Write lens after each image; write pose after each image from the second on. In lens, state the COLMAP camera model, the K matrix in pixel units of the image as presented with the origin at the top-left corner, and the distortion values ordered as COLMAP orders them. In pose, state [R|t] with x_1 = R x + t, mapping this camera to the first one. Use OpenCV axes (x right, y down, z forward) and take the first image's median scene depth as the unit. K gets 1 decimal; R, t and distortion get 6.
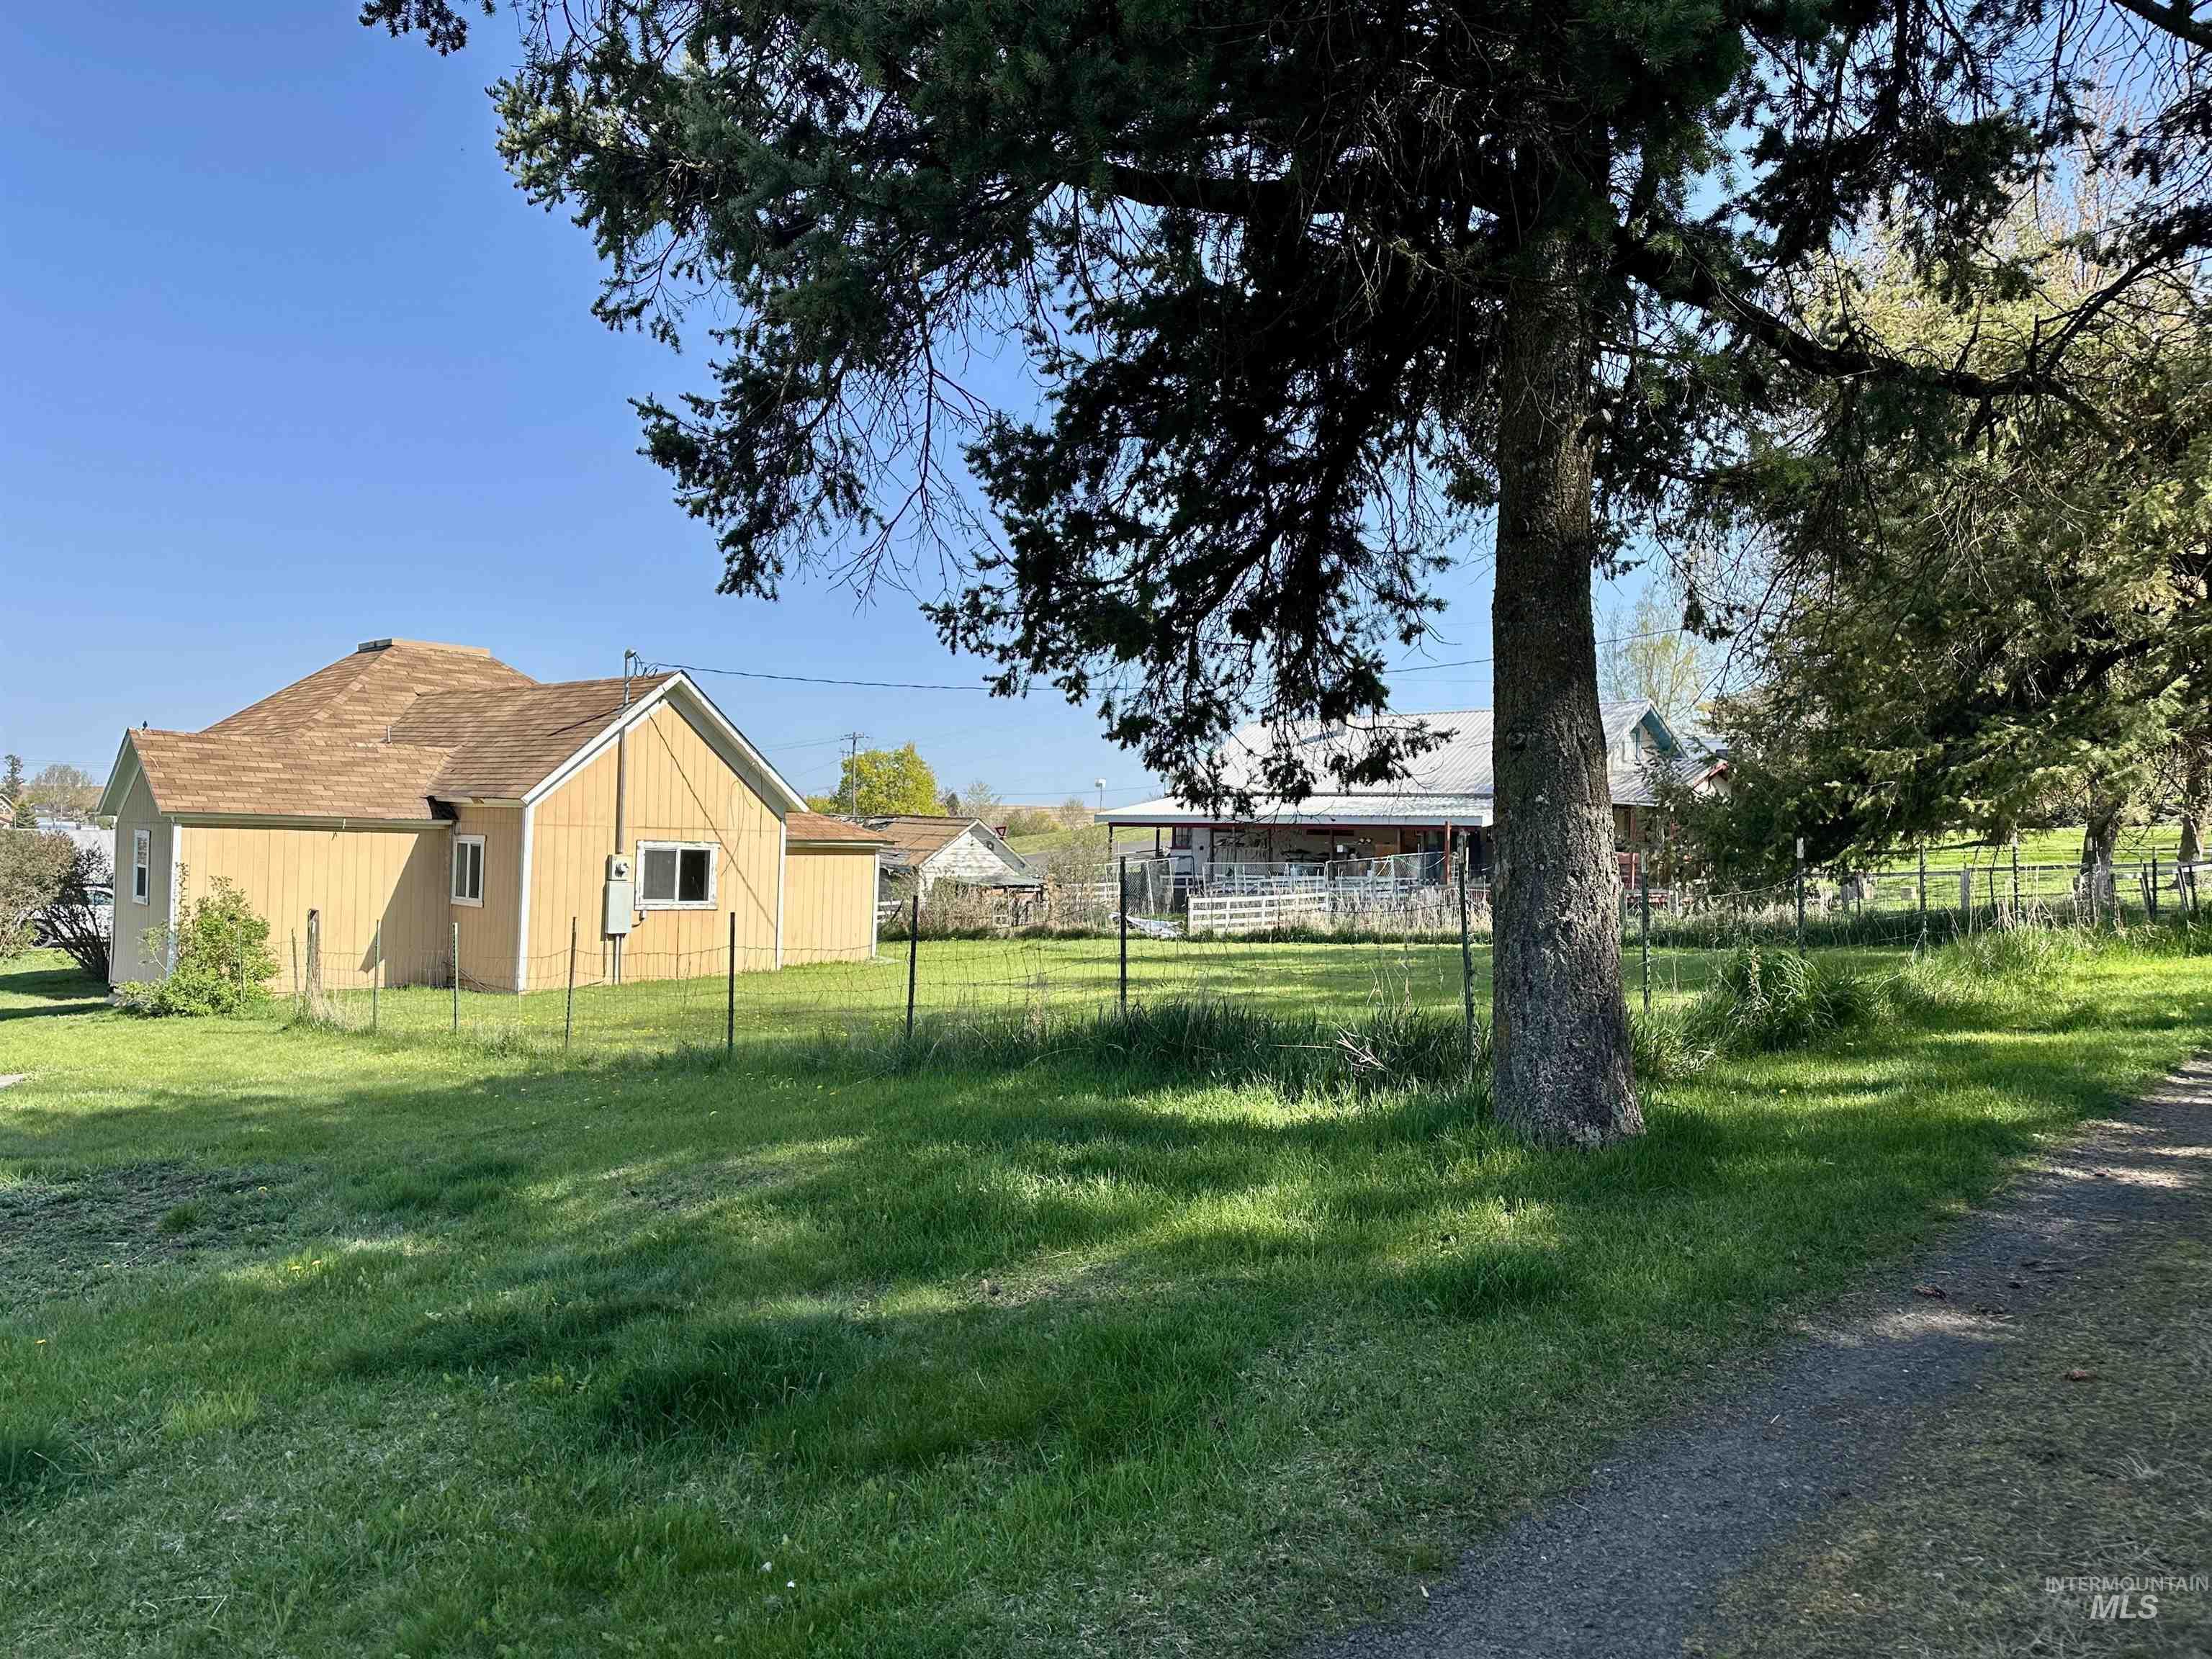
lens RADIAL K [[1542.8, 0, 1106.0], [0, 1542.8, 829.5], [0, 0, 1]] dist [0.165107, -0.277440]
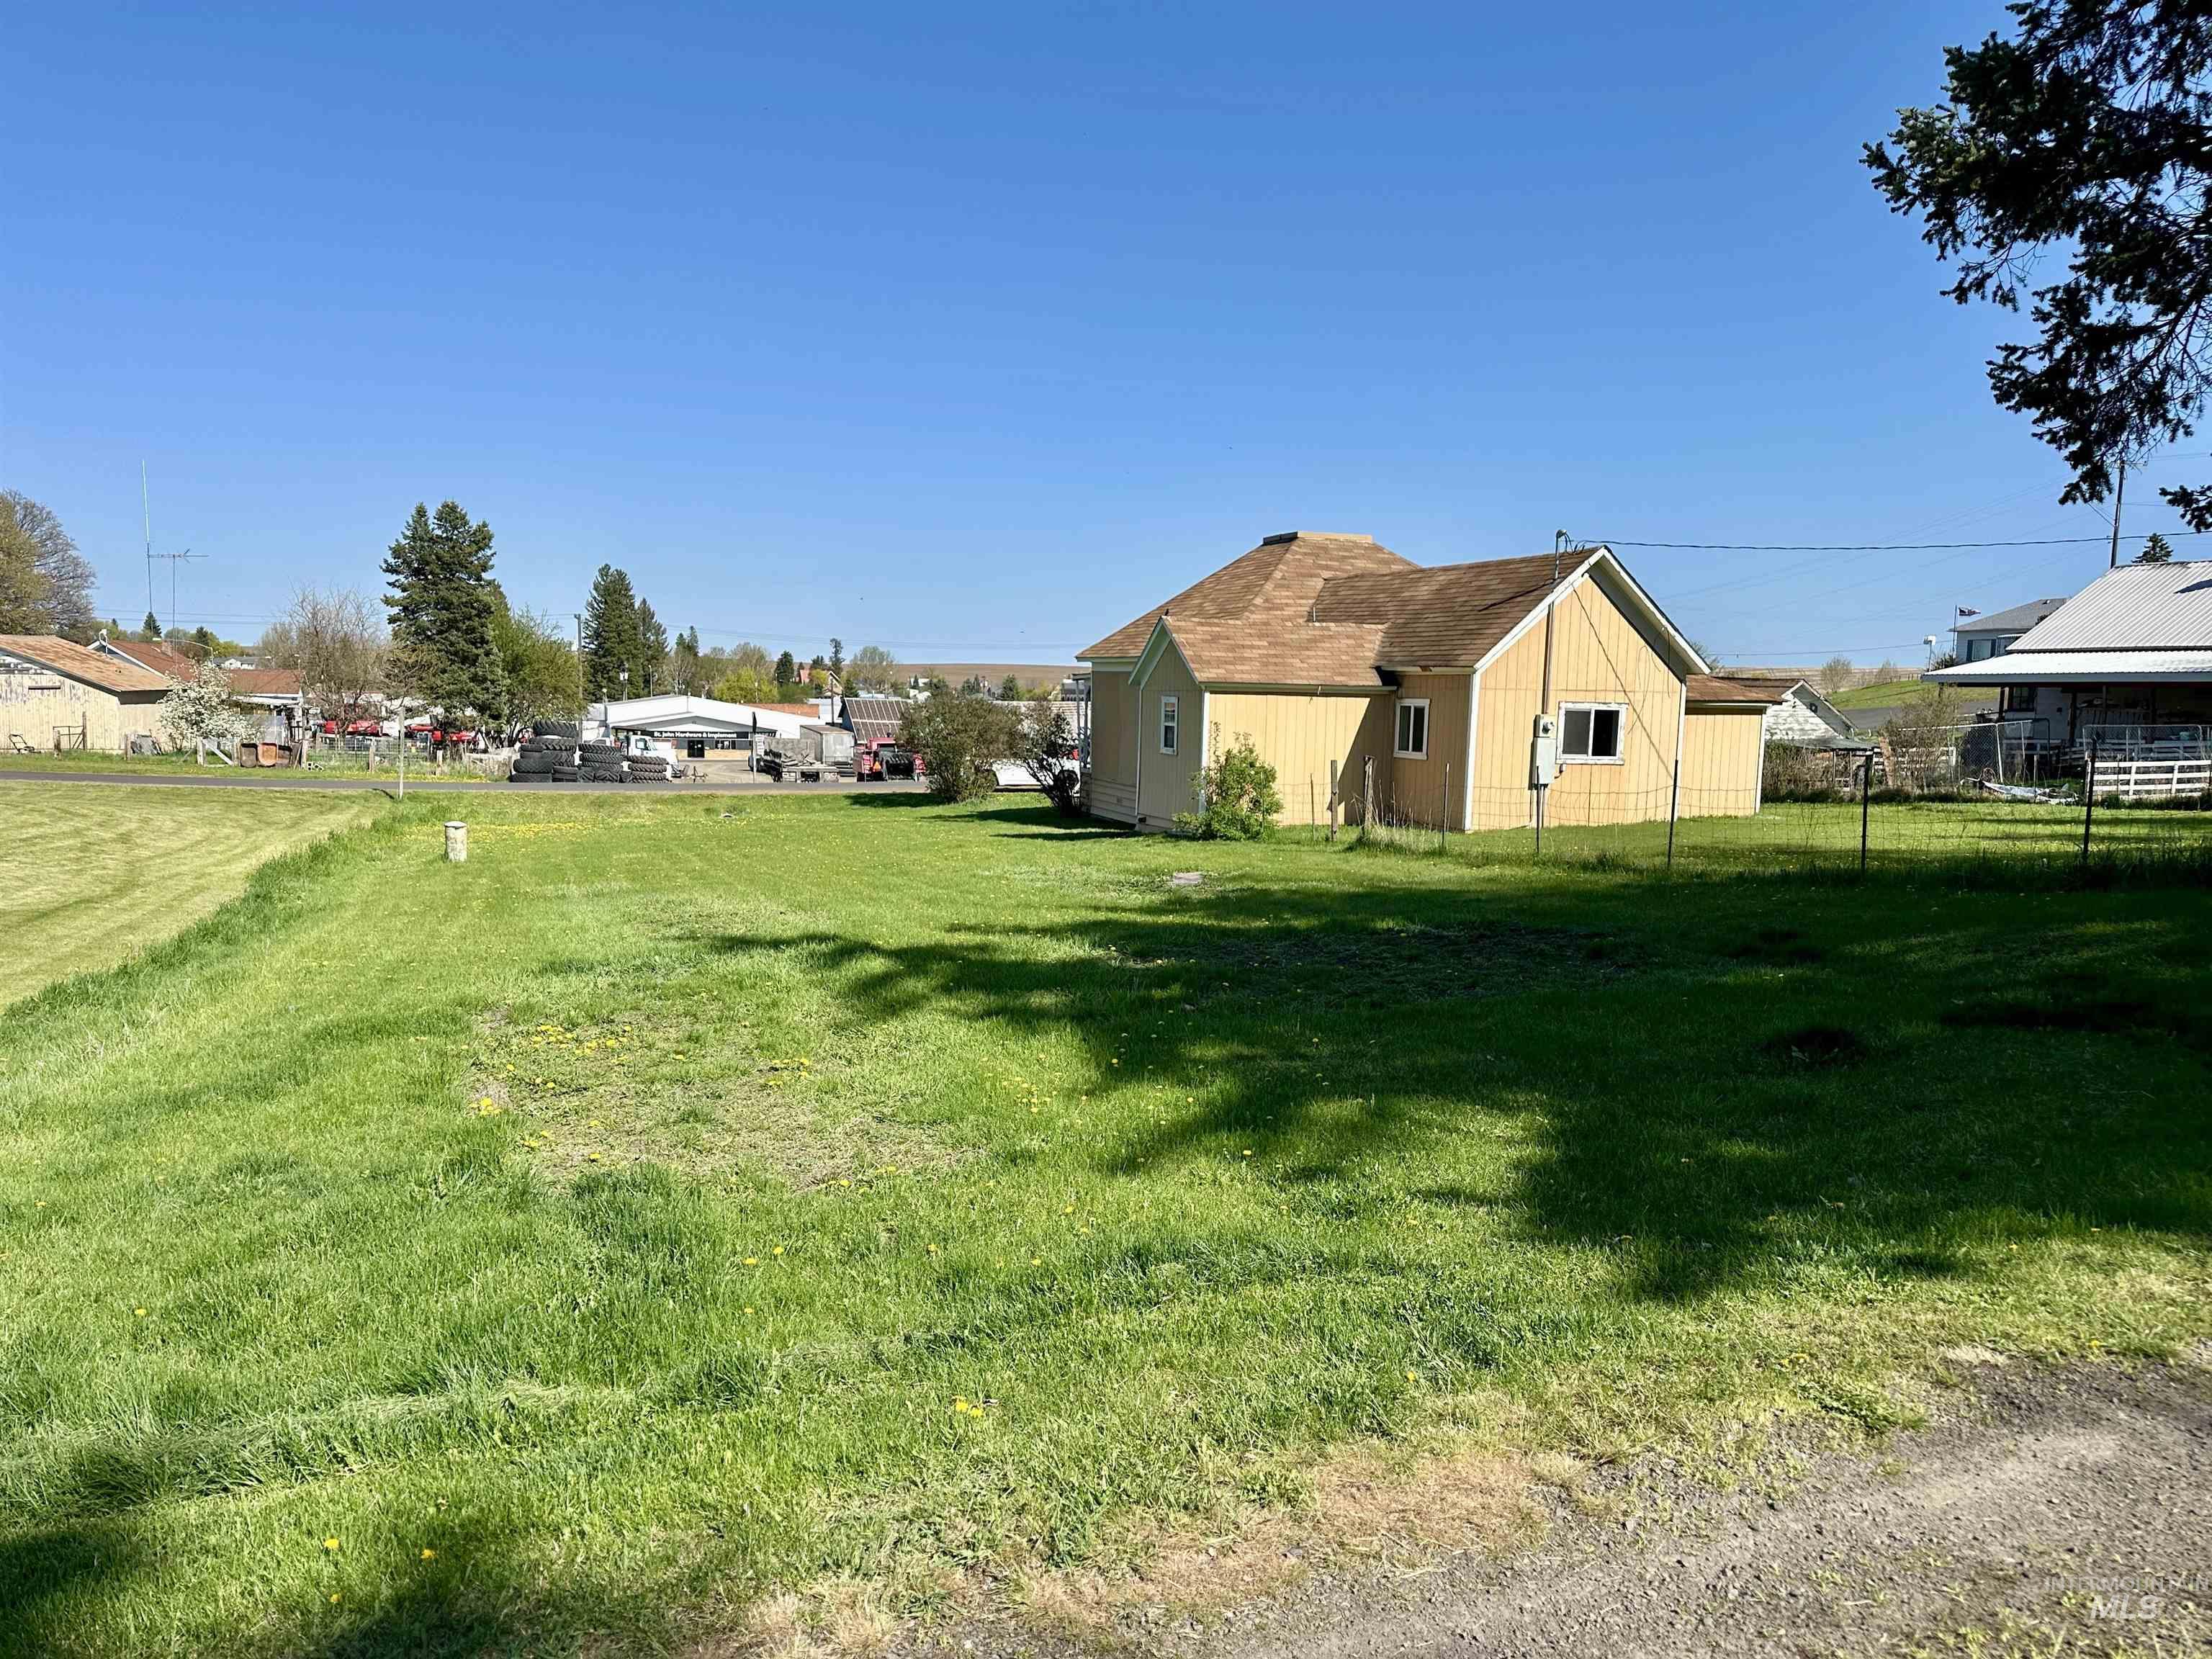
lens RADIAL K [[1542.8, 0, 1106.0], [0, 1542.8, 829.5], [0, 0, 1]] dist [0.165107, -0.277440]
pose [[0.908947, 0.029505, -0.415866, -0.123743], [0.005924, 0.996478, 0.083647, 0.002545], [0.416870, -0.078494, 0.905571, -0.159220]]
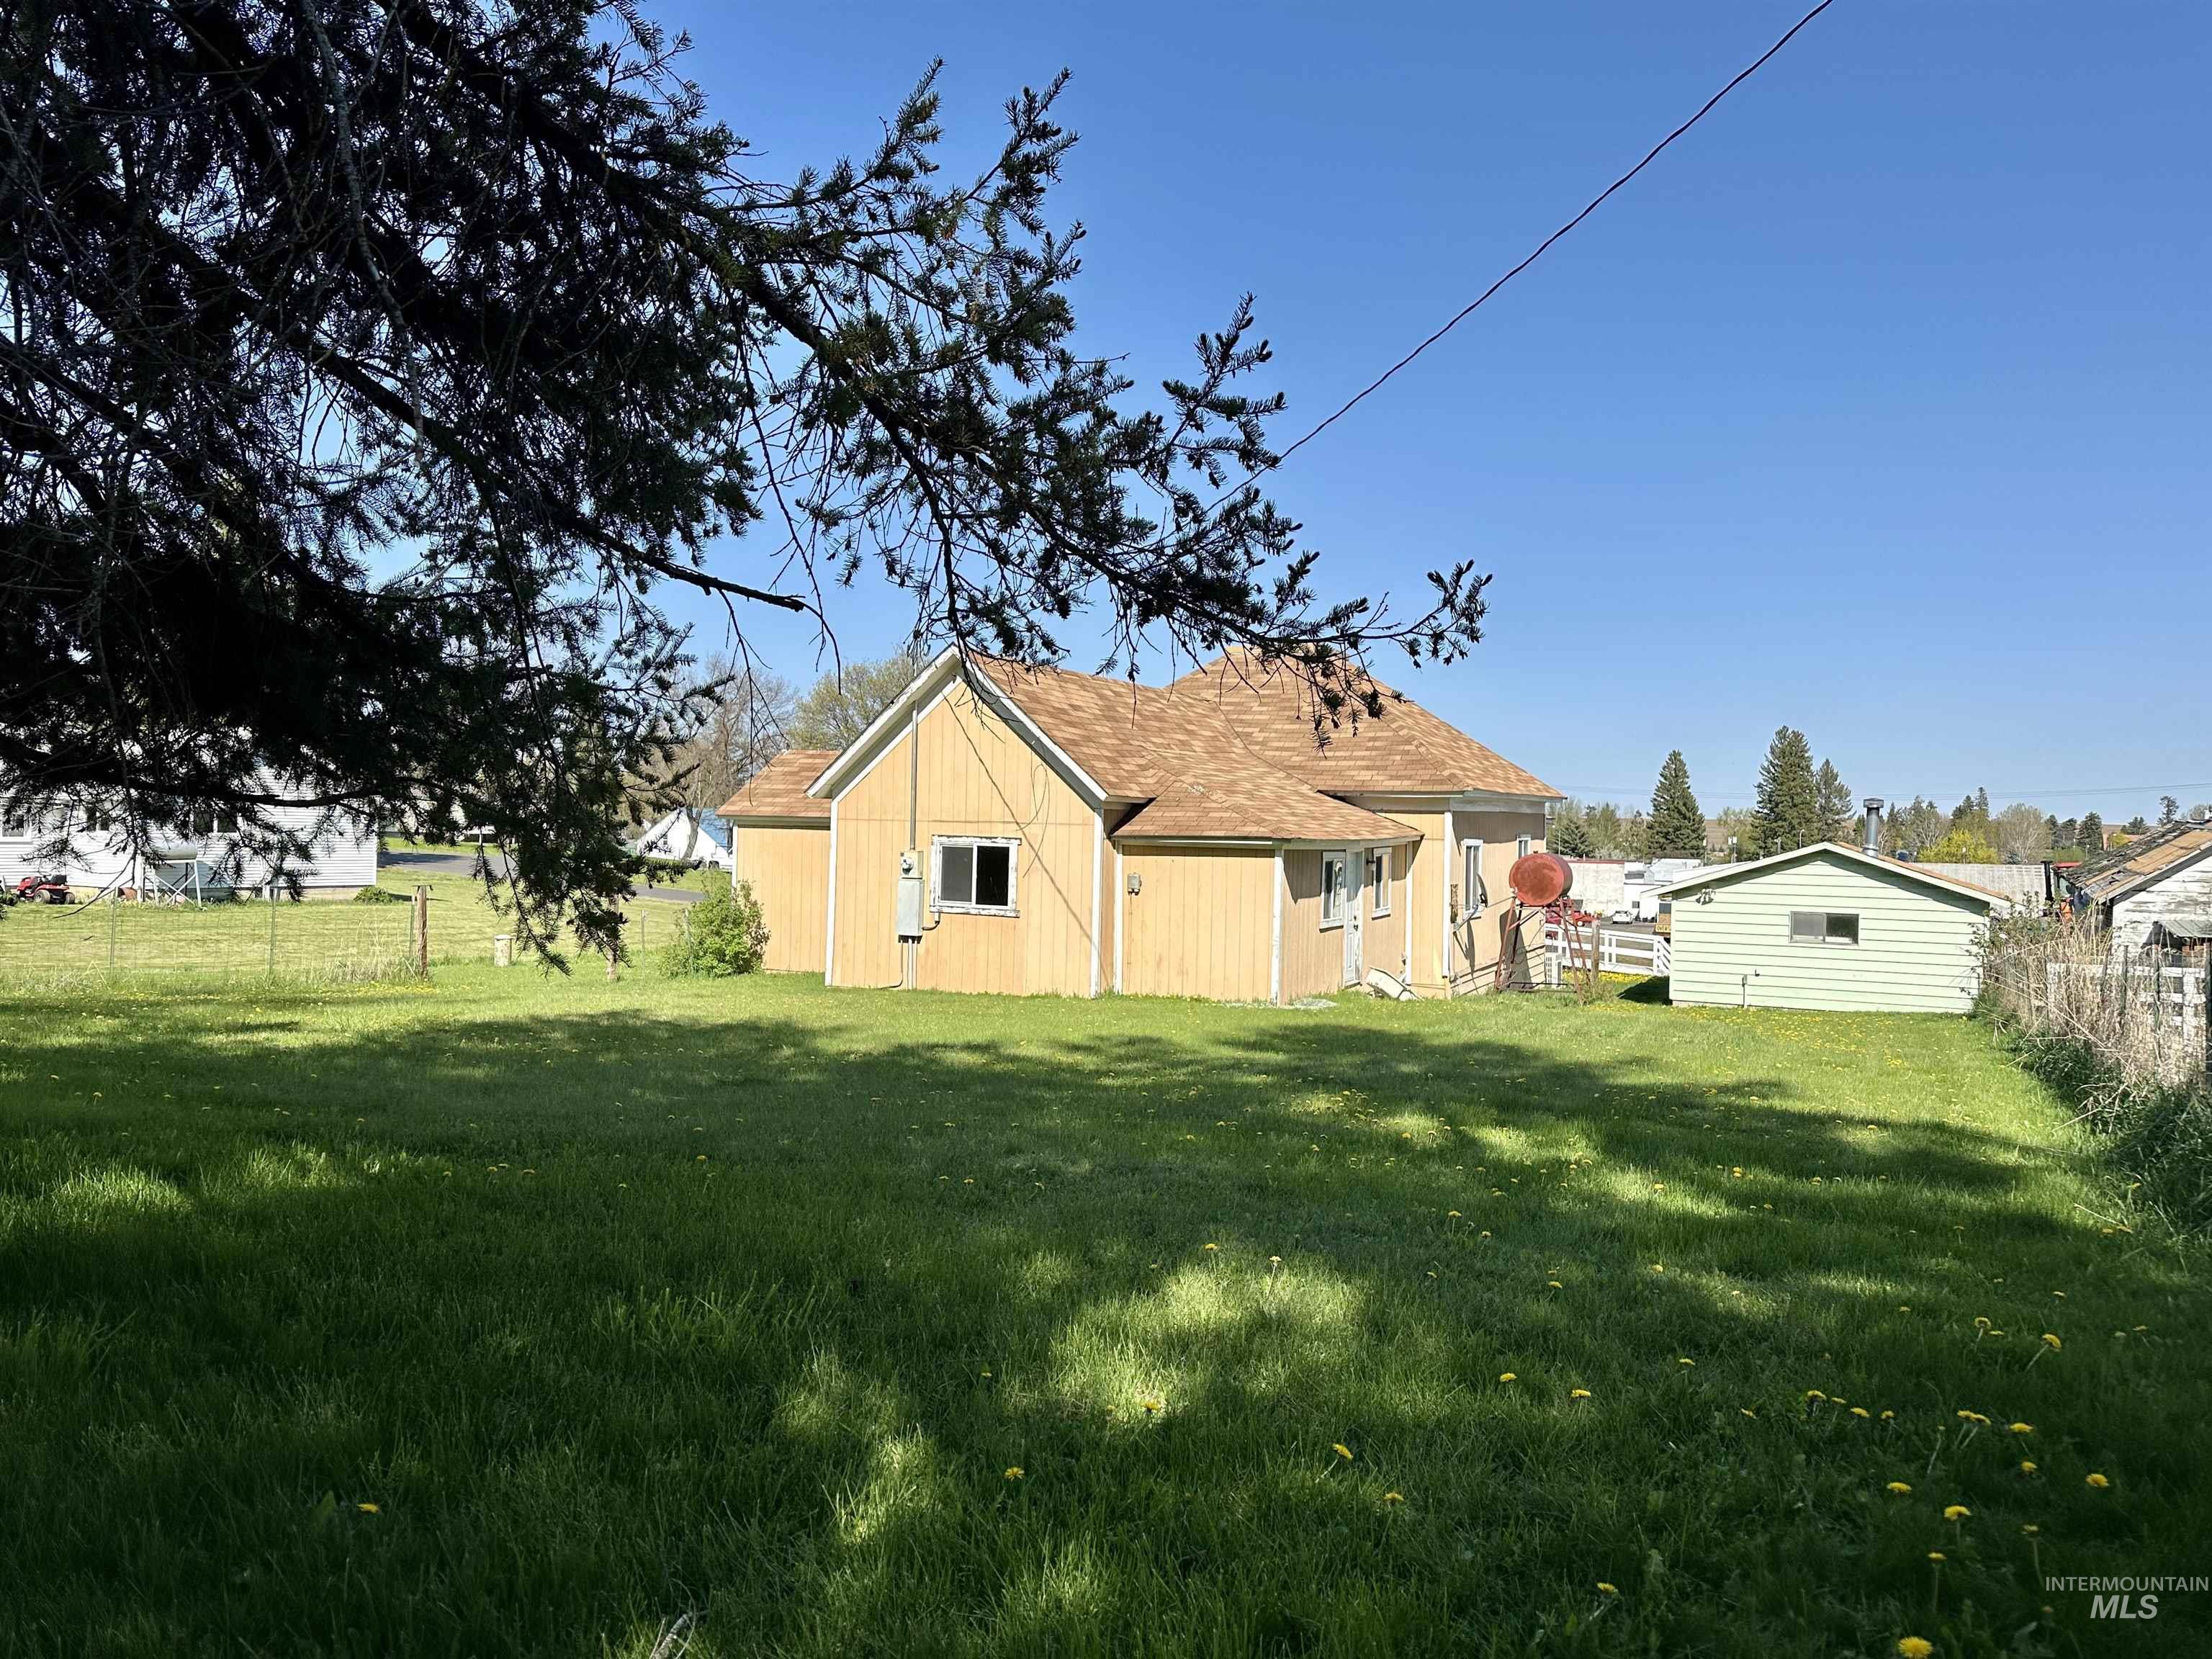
lens RADIAL K [[1542.8, 0, 1106.0], [0, 1542.8, 829.5], [0, 0, 1]] dist [0.165107, -0.277440]
pose [[0.348890, -0.019710, -0.936956, 0.576906], [-0.005973, 0.999712, -0.023254, 0.023416], [0.937145, 0.013709, 0.348672, 0.764390]]
